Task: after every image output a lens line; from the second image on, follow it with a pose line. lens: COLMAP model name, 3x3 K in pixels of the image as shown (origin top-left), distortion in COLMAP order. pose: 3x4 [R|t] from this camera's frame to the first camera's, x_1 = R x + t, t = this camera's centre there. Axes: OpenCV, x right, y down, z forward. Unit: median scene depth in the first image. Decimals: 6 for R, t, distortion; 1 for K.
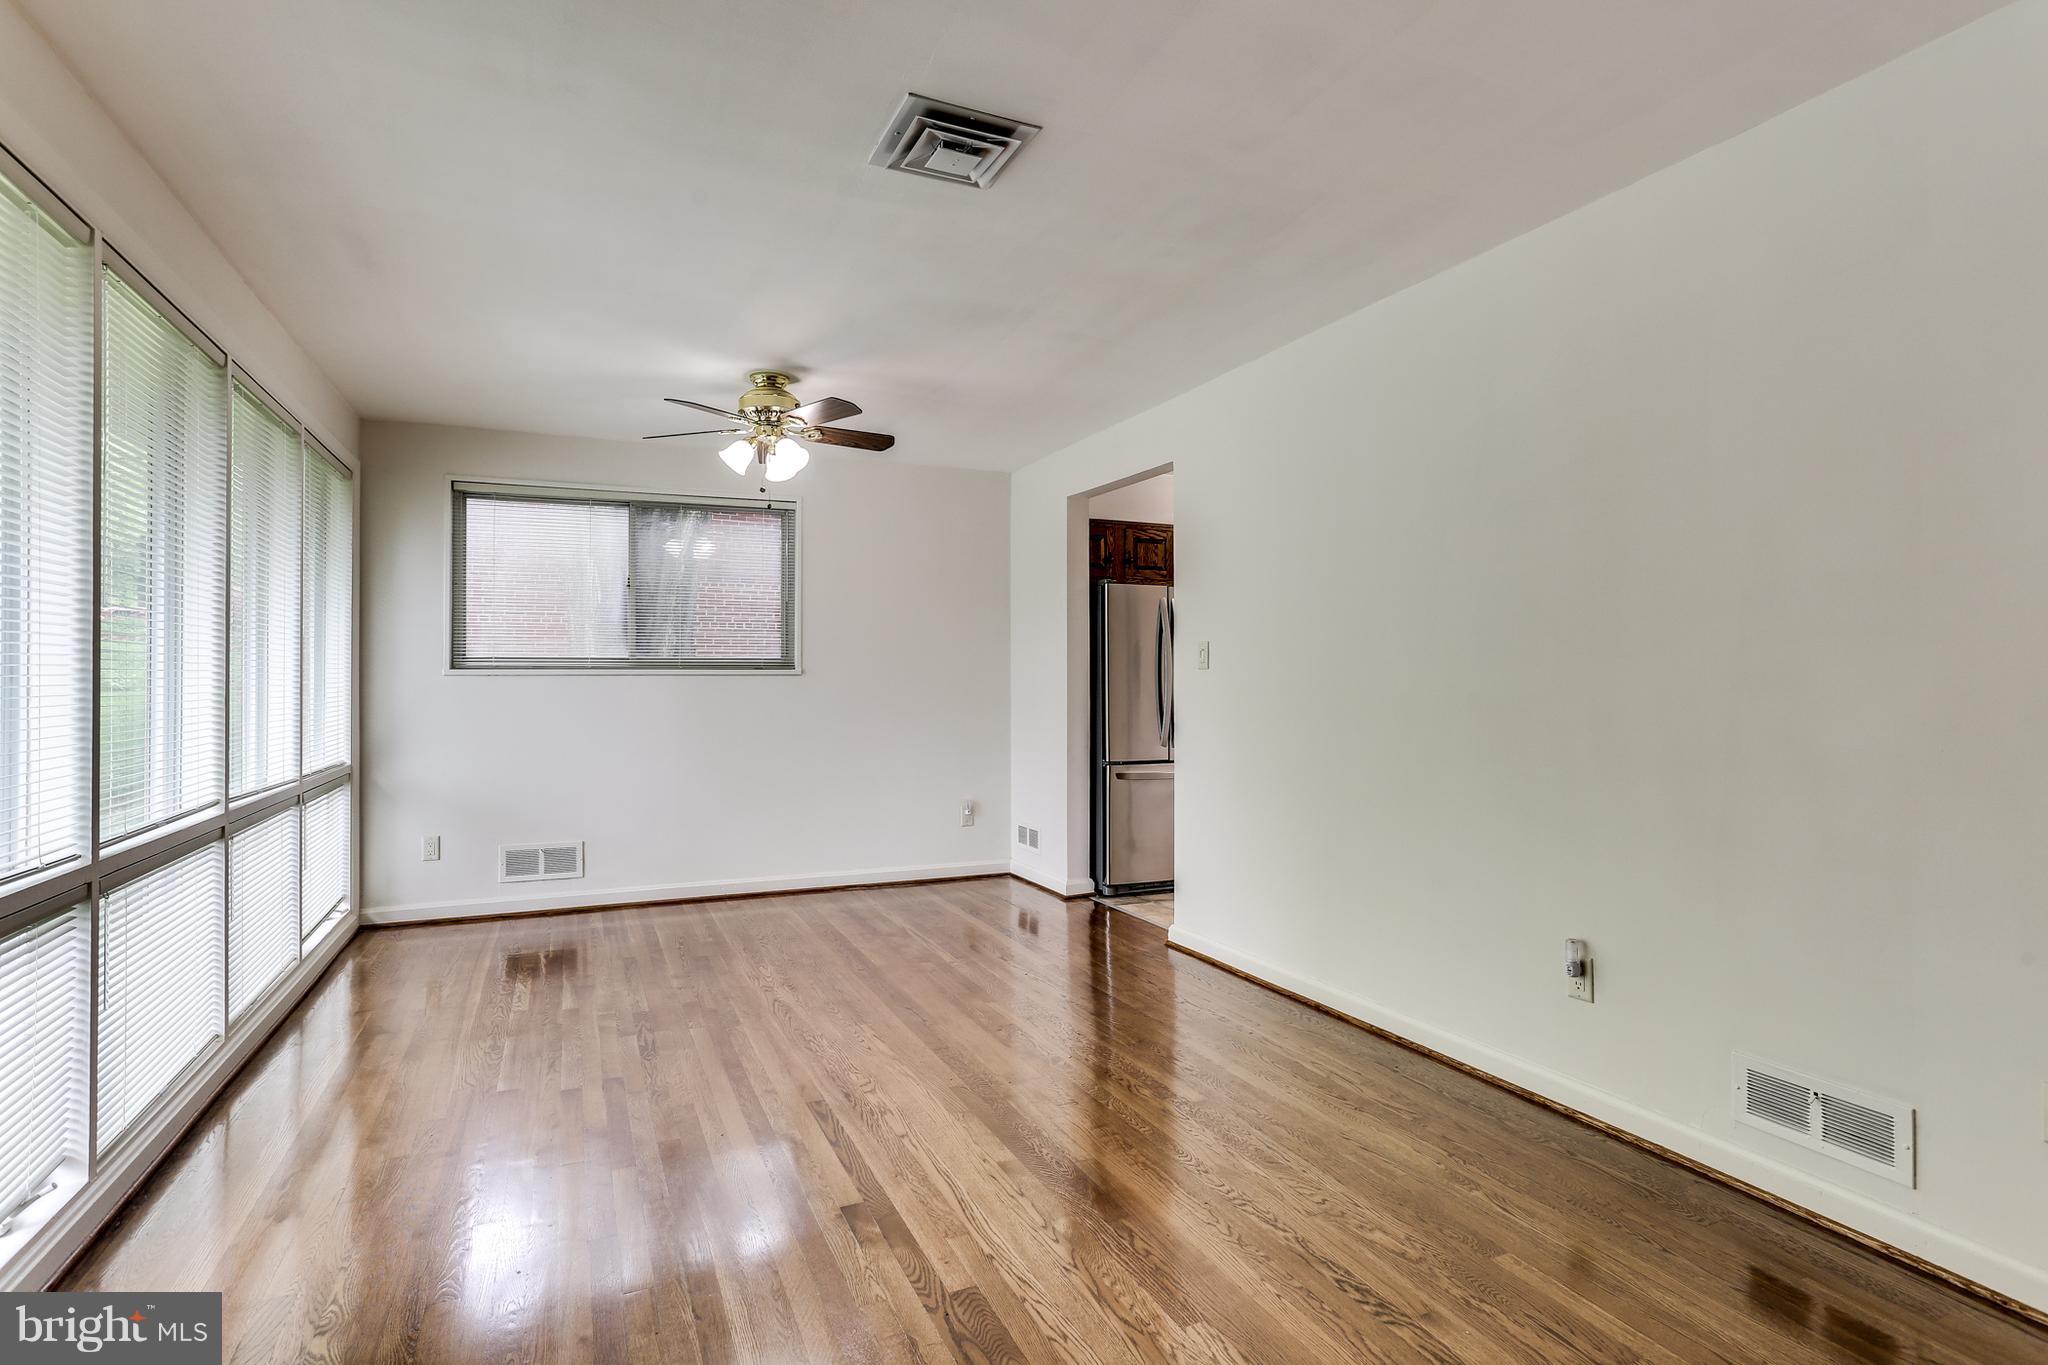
lens RADIAL K [[1018.9, 0, 1044.4], [0, 1018.9, 675.1], [0, 0, 1]] dist [-0.053007, 0.029474]
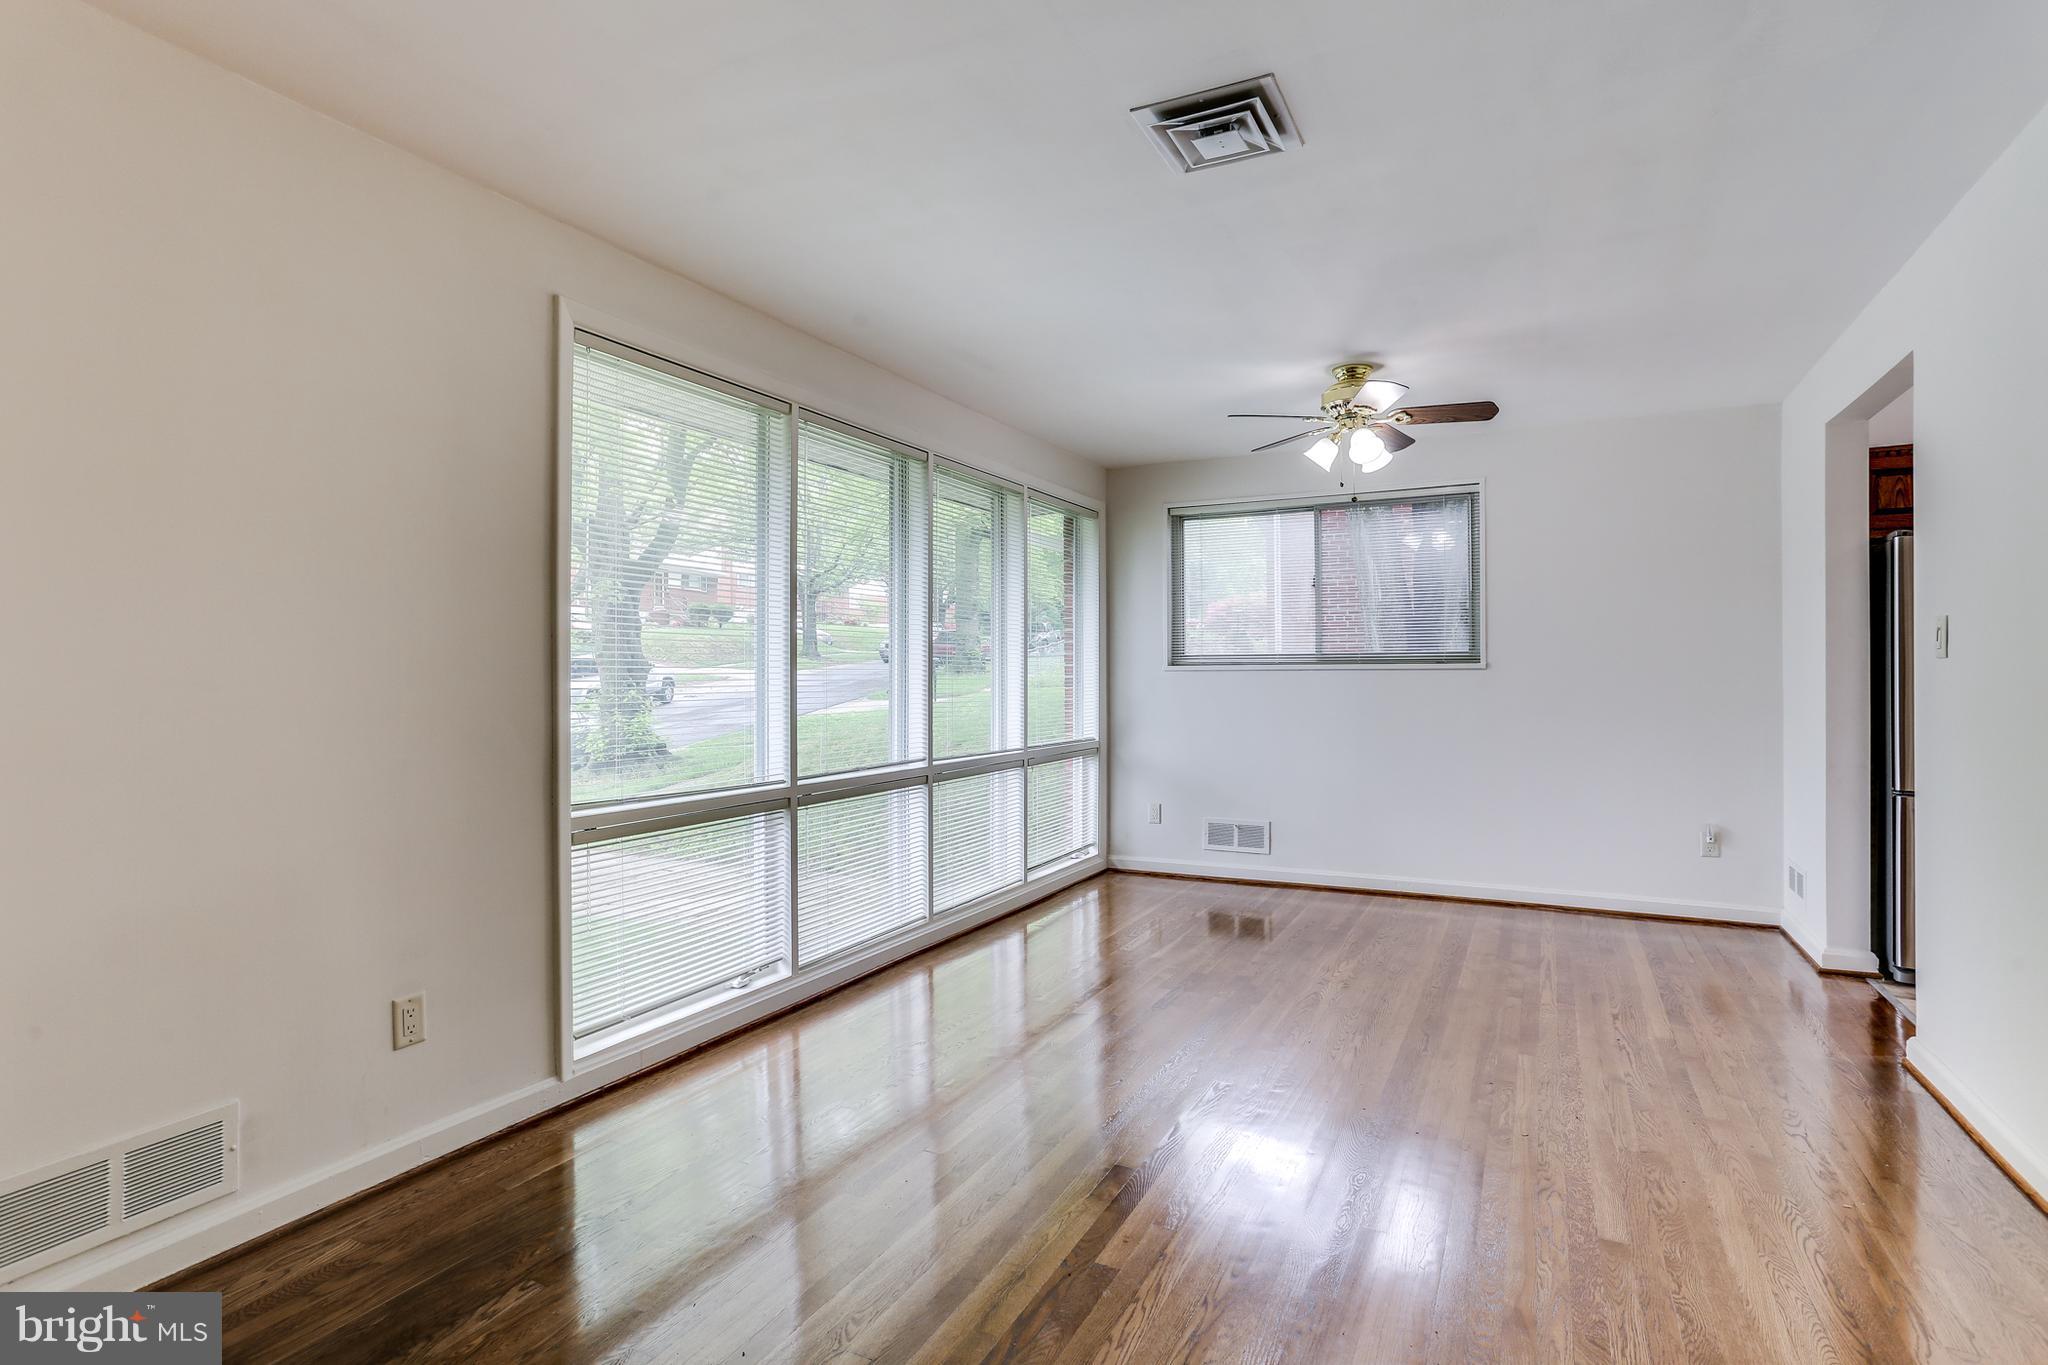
lens RADIAL K [[1019.4, 0, 1023.0], [0, 1019.4, 675.0], [0, 0, 1]] dist [-0.045054, 0.027776]
pose [[0.619151, -0.000291, -0.785272, 0.265841], [0.004862, 0.999982, 0.003462, 0.000066], [0.785257, -0.005961, 0.619141, 0.114530]]
